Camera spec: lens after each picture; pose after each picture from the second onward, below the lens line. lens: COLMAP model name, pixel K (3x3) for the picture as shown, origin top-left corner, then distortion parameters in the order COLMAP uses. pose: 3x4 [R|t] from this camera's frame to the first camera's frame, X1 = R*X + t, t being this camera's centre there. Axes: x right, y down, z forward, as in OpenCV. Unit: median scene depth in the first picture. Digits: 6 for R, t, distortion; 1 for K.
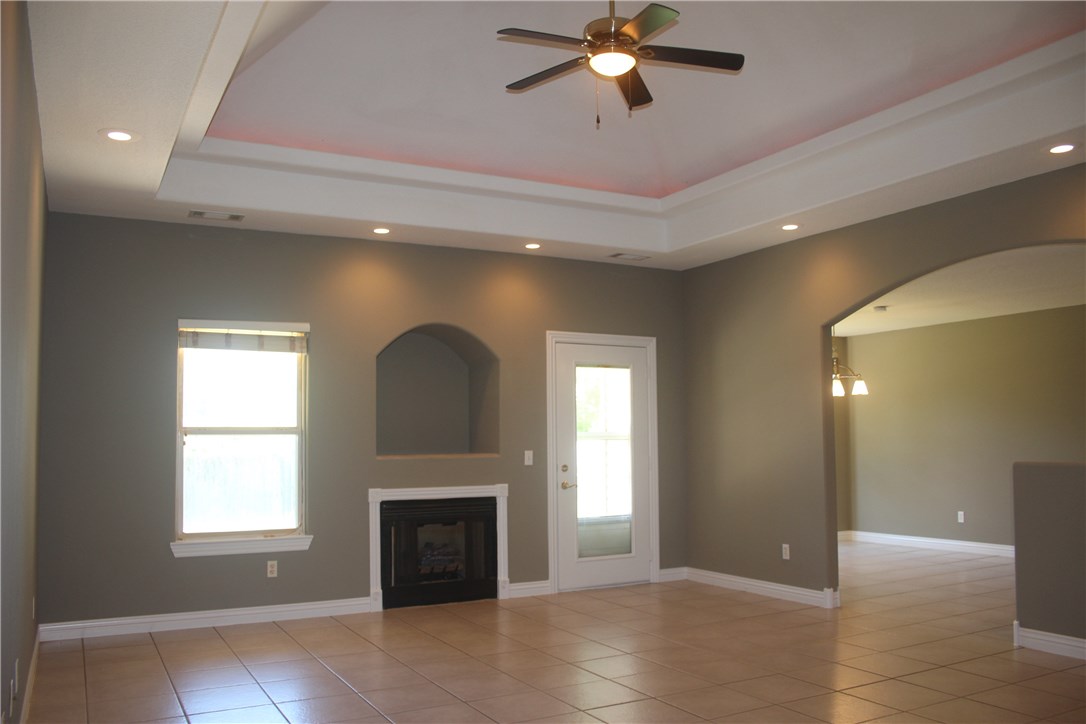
lens RADIAL K [[892.7, 0, 546.9], [0, 892.7, 361.7], [0, 0, 1]] dist [-0.121879, 0.061295]
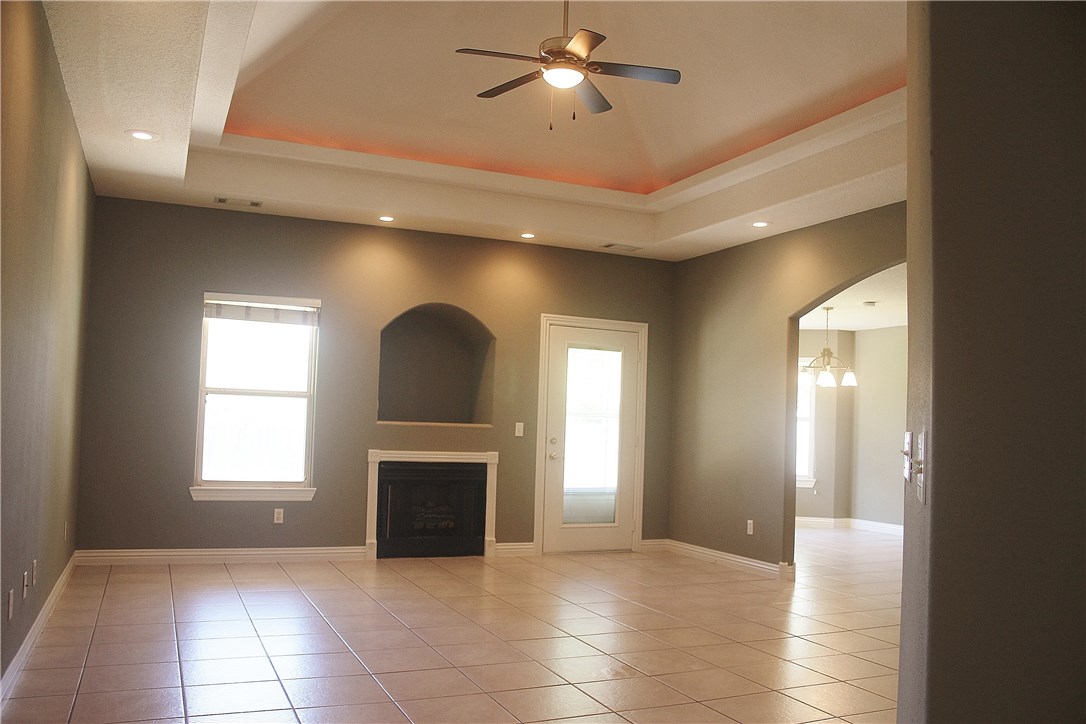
lens RADIAL K [[892.7, 0, 542.4], [0, 892.7, 362.1], [0, 0, 1]] dist [-0.121879, 0.061295]
pose [[0.995654, 0.038366, -0.084855, 0.107589], [-0.036799, 0.999123, 0.019959, 0.002883], [0.085546, -0.016749, 0.996193, -0.091901]]
